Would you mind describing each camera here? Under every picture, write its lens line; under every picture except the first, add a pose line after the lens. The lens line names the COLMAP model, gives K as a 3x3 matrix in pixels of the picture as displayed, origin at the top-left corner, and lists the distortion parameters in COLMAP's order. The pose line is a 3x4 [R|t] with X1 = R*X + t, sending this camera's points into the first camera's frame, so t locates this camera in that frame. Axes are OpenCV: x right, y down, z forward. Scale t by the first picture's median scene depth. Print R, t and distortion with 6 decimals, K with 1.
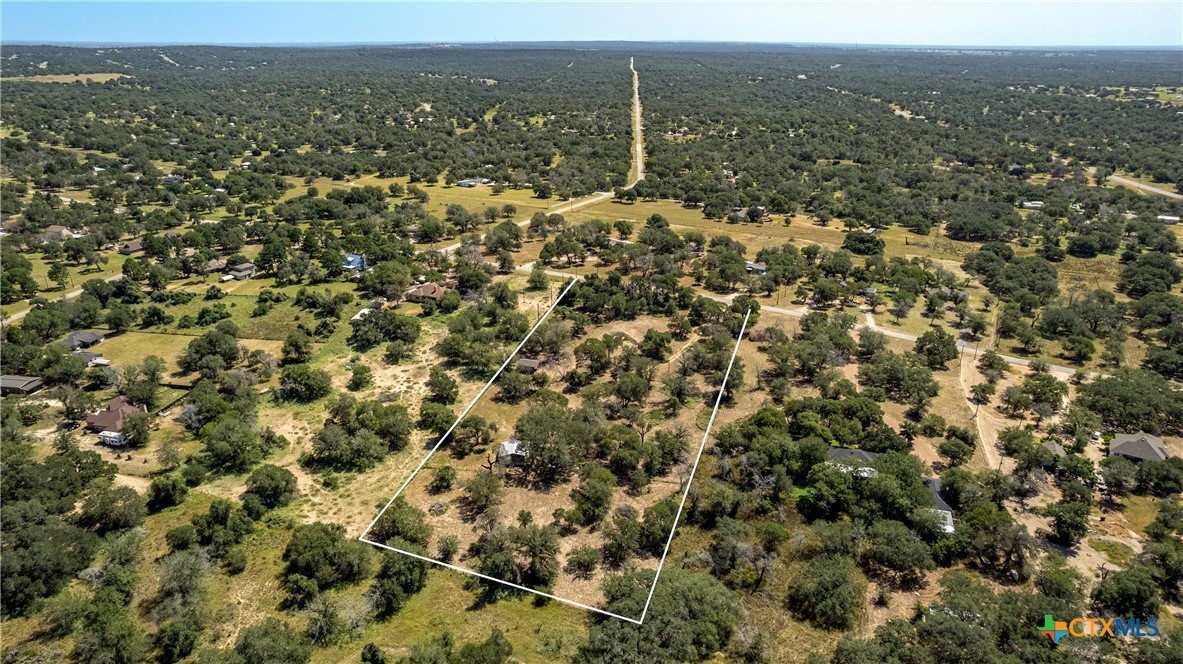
lens RADIAL K [[756.0, 0, 593.2], [0, 756.0, 331.8], [0, 0, 1]] dist [-0.072726, 0.081415]
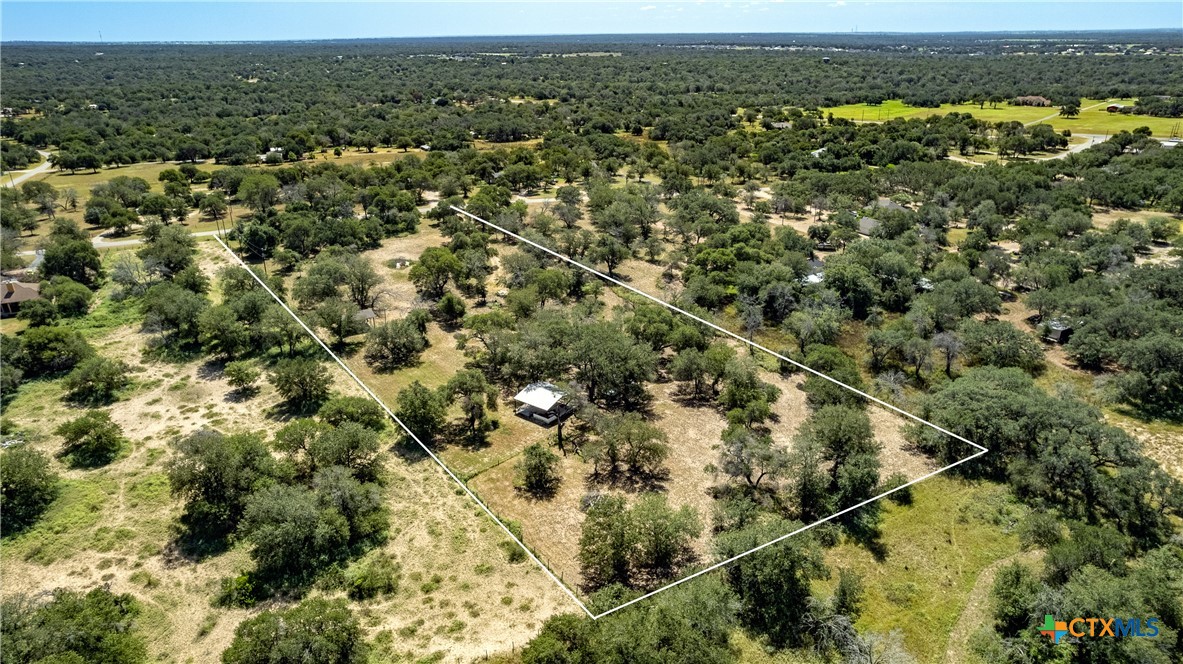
lens RADIAL K [[756.0, 0, 593.2], [0, 756.0, 331.8], [0, 0, 1]] dist [-0.072726, 0.081415]
pose [[0.628567, -0.302067, 0.716700, -0.520808], [0.299043, 0.944525, 0.135818, 0.035309], [-0.717967, 0.128953, 0.684028, 0.554534]]
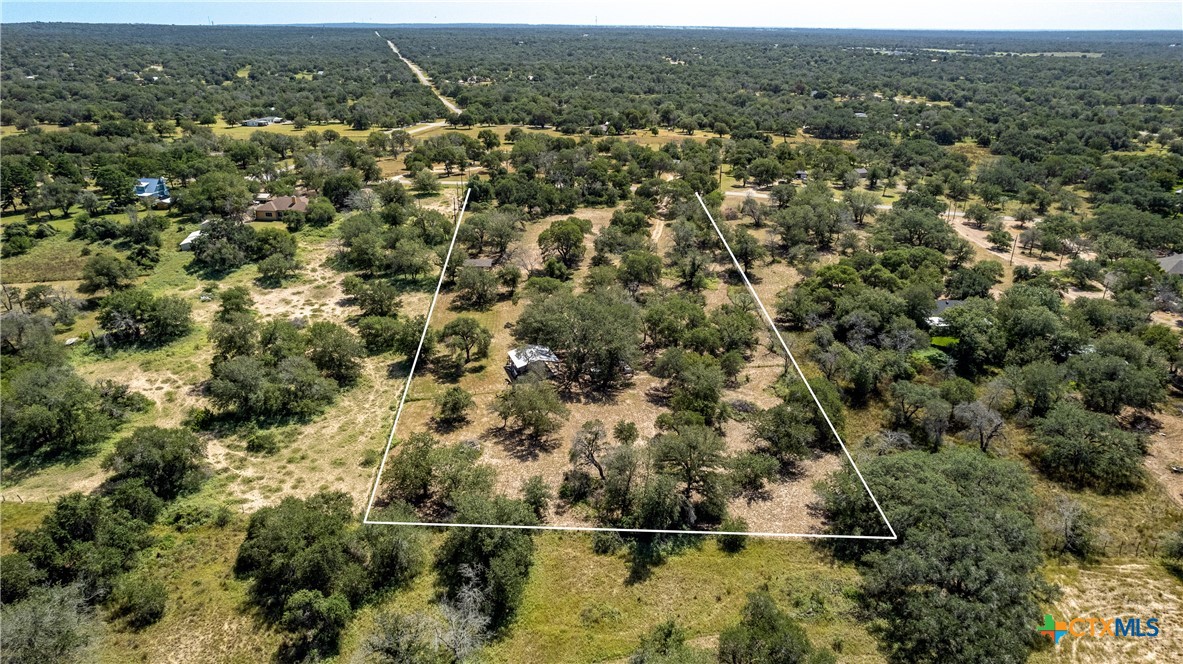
lens RADIAL K [[756.0, 0, 593.2], [0, 756.0, 331.8], [0, 0, 1]] dist [-0.072726, 0.081415]
pose [[0.946840, -0.123381, 0.297104, -0.257361], [0.117728, 0.992359, 0.036917, 0.118292], [-0.299388, 0.000023, 0.954131, 0.349359]]
